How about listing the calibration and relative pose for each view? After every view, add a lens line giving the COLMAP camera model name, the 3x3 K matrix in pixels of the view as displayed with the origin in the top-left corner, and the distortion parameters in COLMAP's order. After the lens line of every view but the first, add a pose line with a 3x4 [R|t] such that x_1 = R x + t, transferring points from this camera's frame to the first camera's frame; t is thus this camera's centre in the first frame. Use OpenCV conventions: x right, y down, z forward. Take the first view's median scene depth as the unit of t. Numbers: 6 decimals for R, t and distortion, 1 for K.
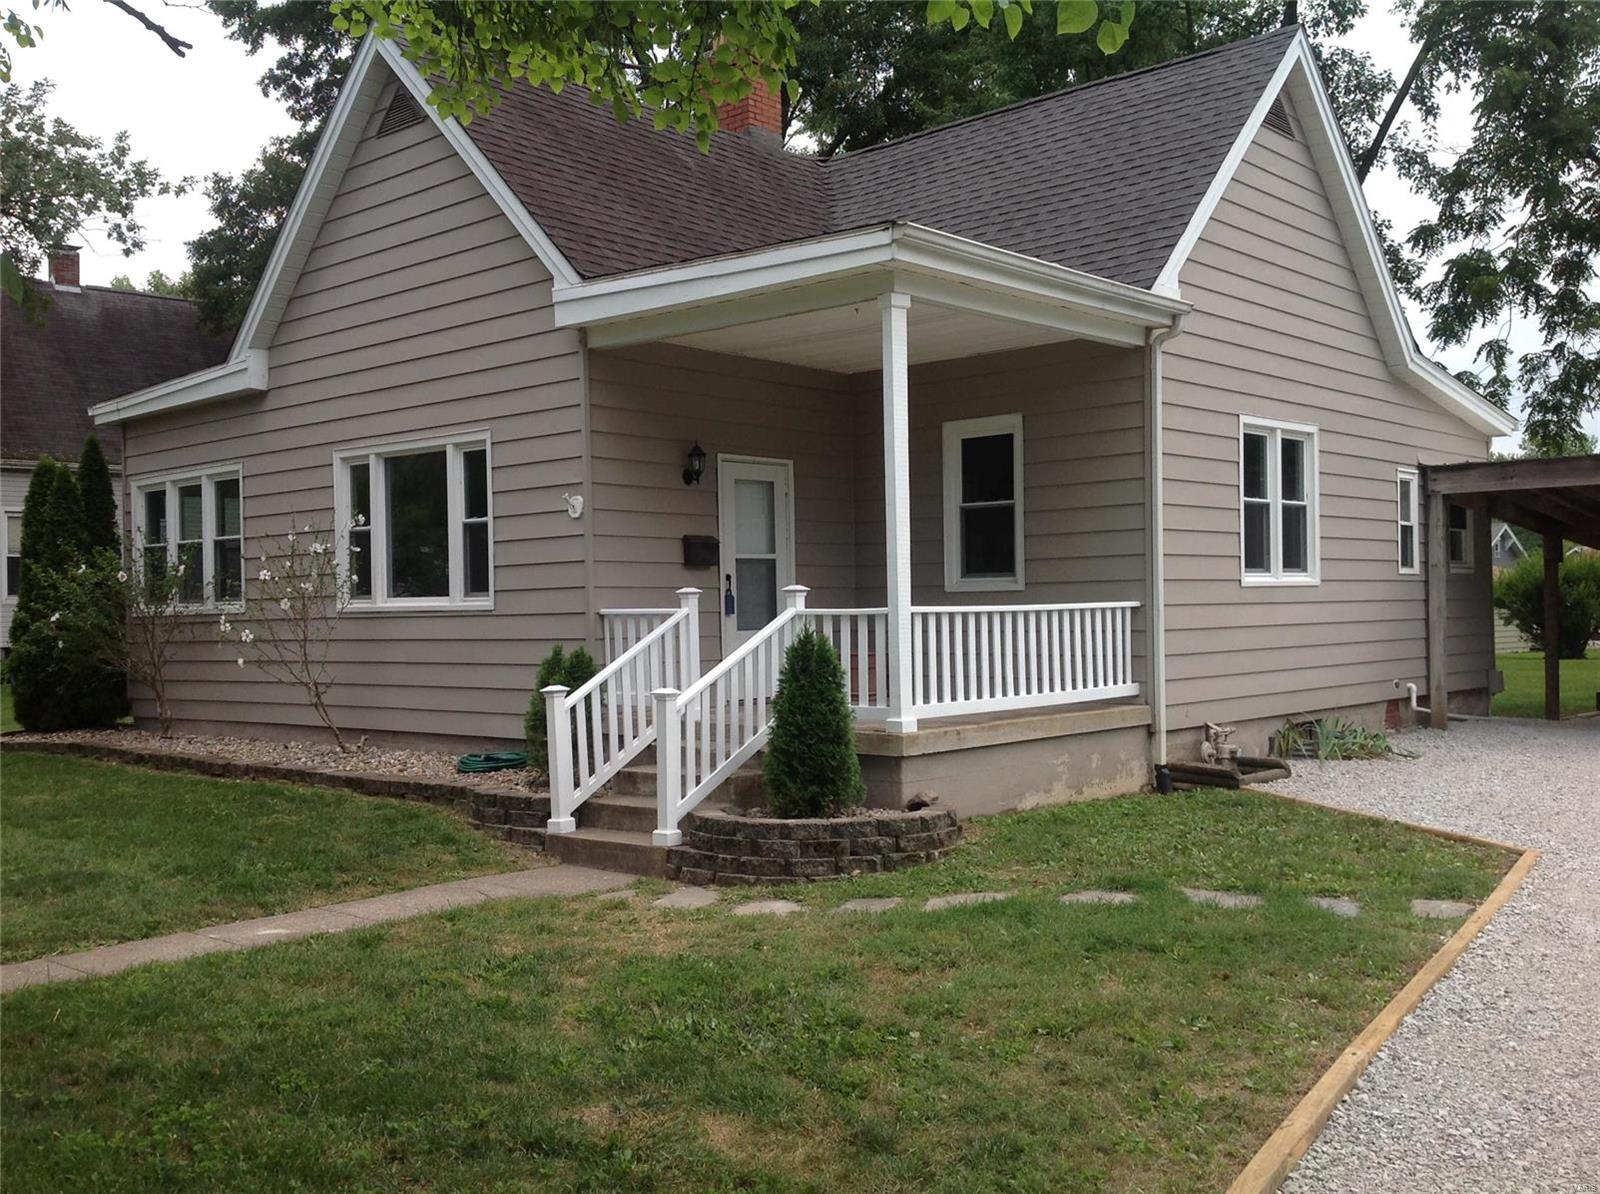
lens RADIAL K [[1515.9, 0, 793.4], [0, 1515.9, 602.8], [0, 0, 1]] dist [0.195787, -0.503761]
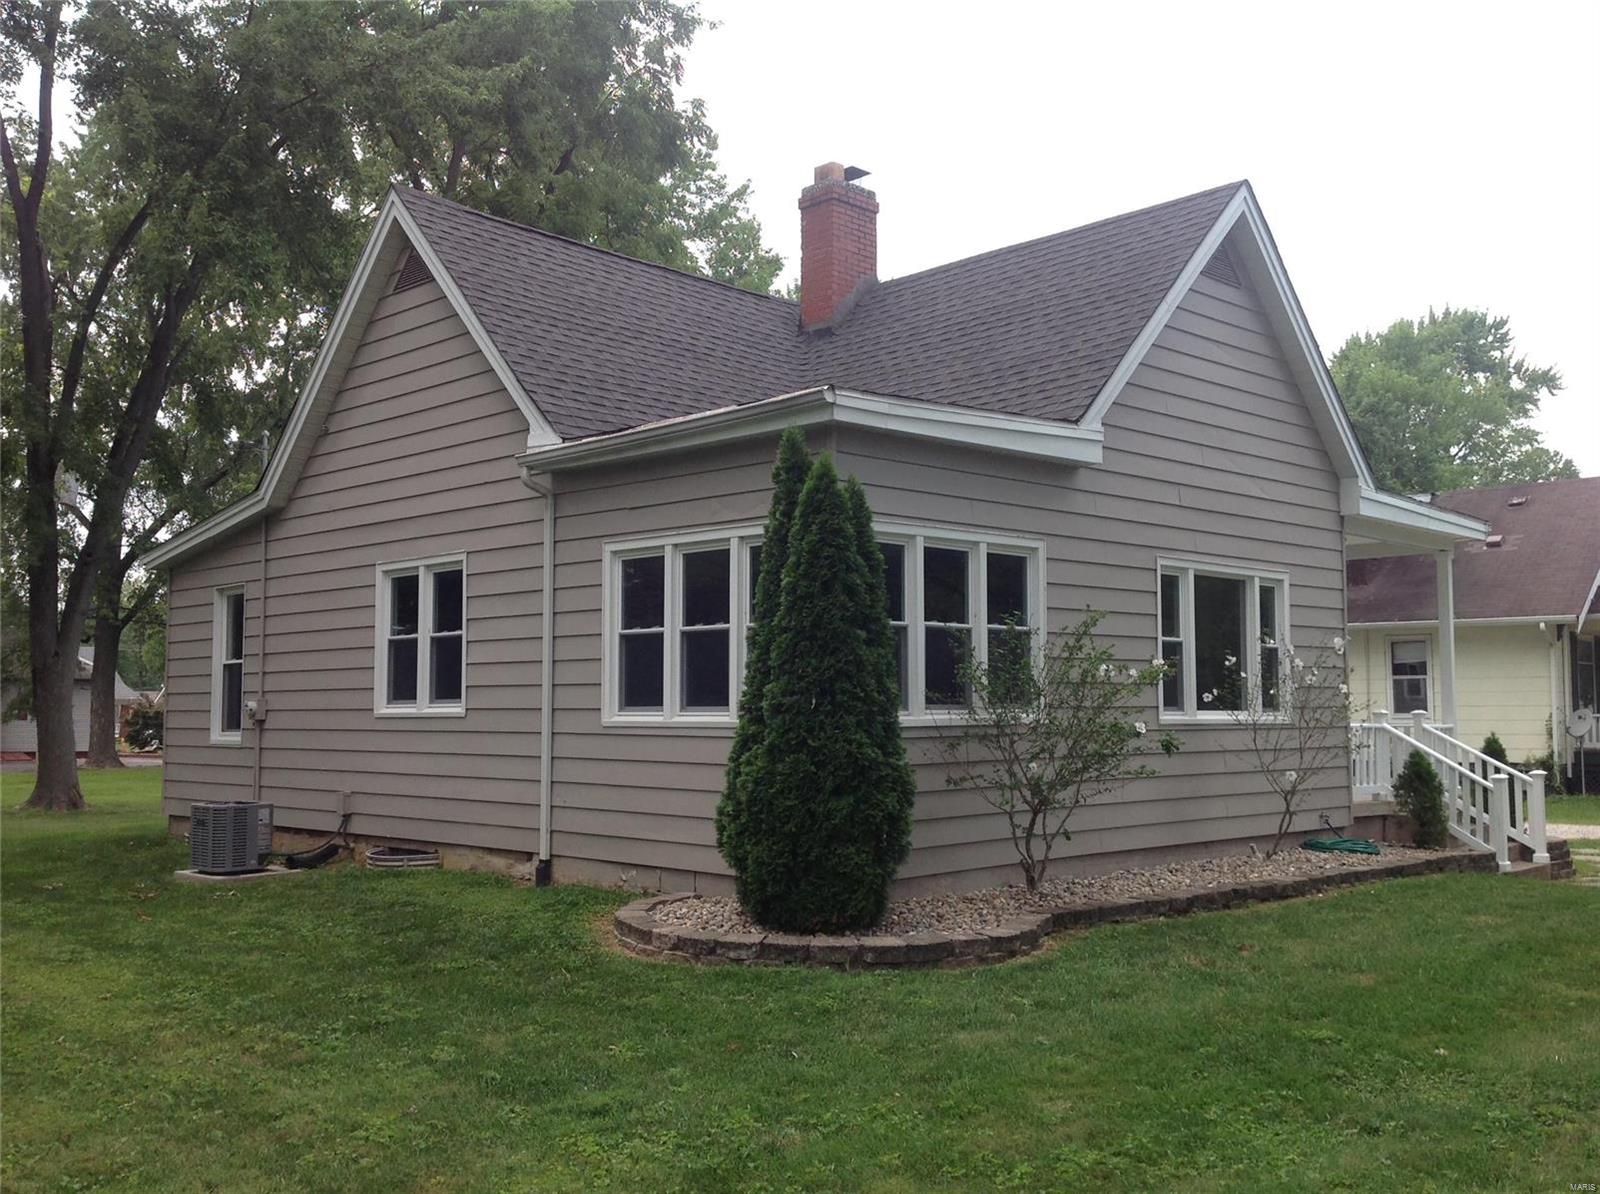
lens RADIAL K [[1515.9, 0, 793.4], [0, 1515.9, 602.8], [0, 0, 1]] dist [0.195787, -0.503761]
pose [[0.054814, 0.087636, 0.994643, -1.365467], [0.001386, 0.996133, -0.087844, 0.016044], [-0.998496, 0.006194, 0.054480, 1.267717]]
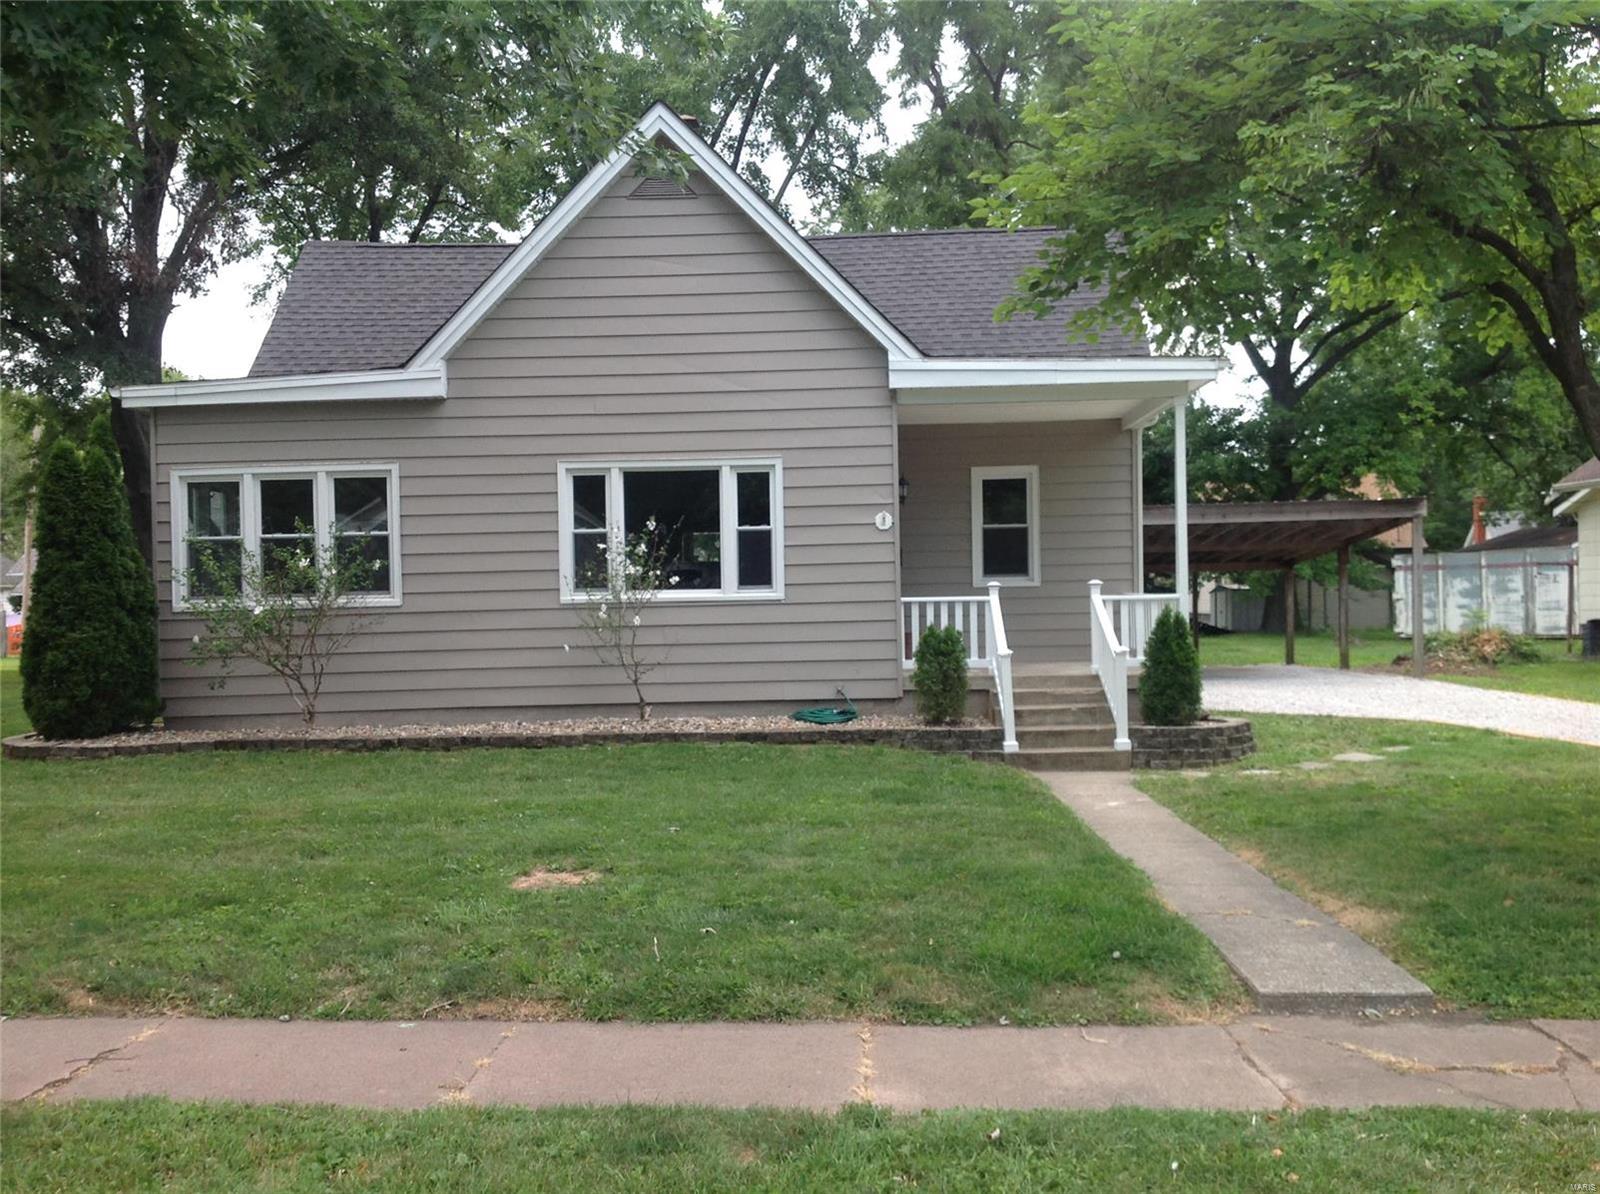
lens RADIAL K [[1515.9, 0, 793.4], [0, 1515.9, 602.8], [0, 0, 1]] dist [0.195787, -0.503761]
pose [[0.768718, -0.002850, 0.639581, -0.953107], [0.006108, 0.999977, -0.002886, 0.010760], [-0.639558, 0.006126, 0.768718, 0.023803]]
